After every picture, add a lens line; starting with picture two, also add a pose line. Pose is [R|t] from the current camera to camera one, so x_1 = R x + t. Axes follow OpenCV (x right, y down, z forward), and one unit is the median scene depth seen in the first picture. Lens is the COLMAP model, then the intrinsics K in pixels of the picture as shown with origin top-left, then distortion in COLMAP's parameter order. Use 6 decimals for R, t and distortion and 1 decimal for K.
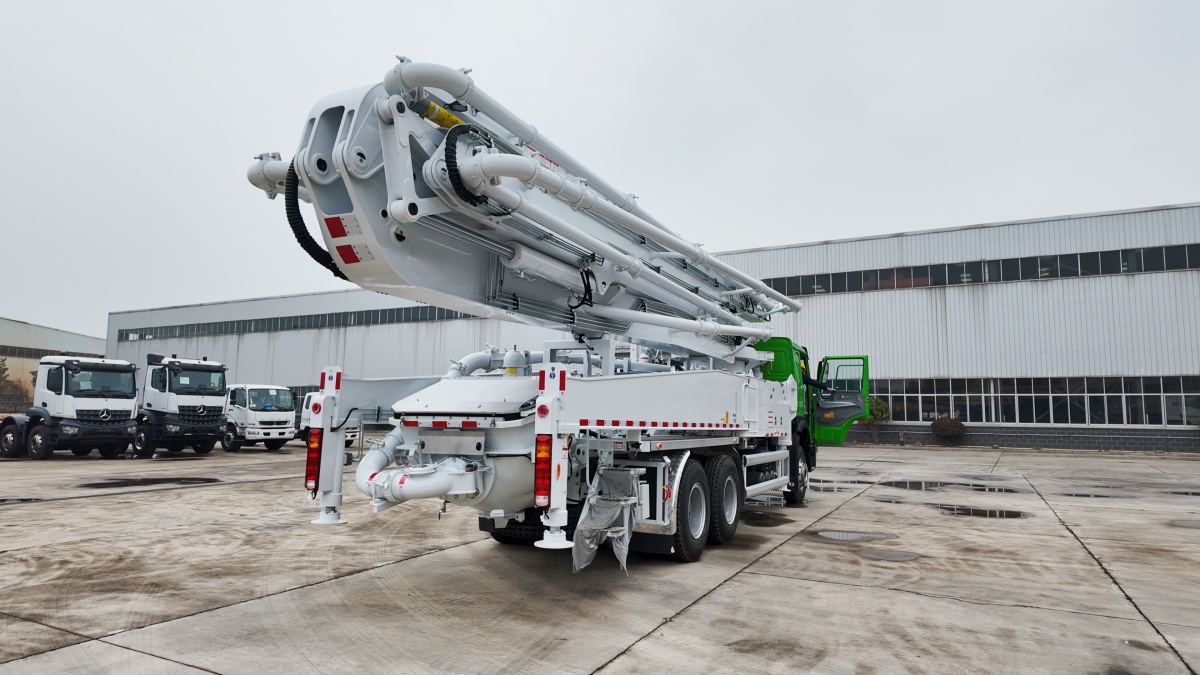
lens RADIAL K [[736.1, 0, 593.7], [0, 736.1, 328.7], [0, 0, 1]] dist [0.041826, -0.006891]
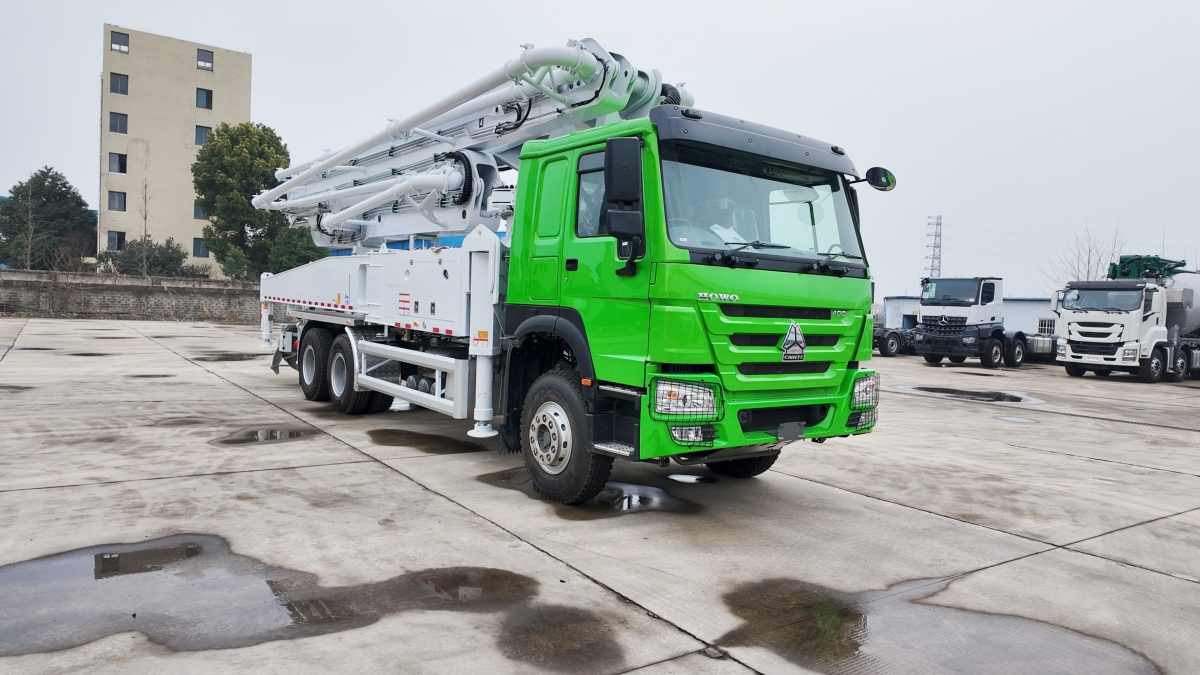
lens RADIAL K [[736.1, 0, 593.3], [0, 736.1, 343.2], [0, 0, 1]] dist [0.041826, -0.006891]
pose [[-0.455002, 0.011414, -0.890417, 0.988187], [0.058555, 0.998137, -0.017126, 0.229633], [0.888563, -0.059931, -0.454823, 1.846381]]
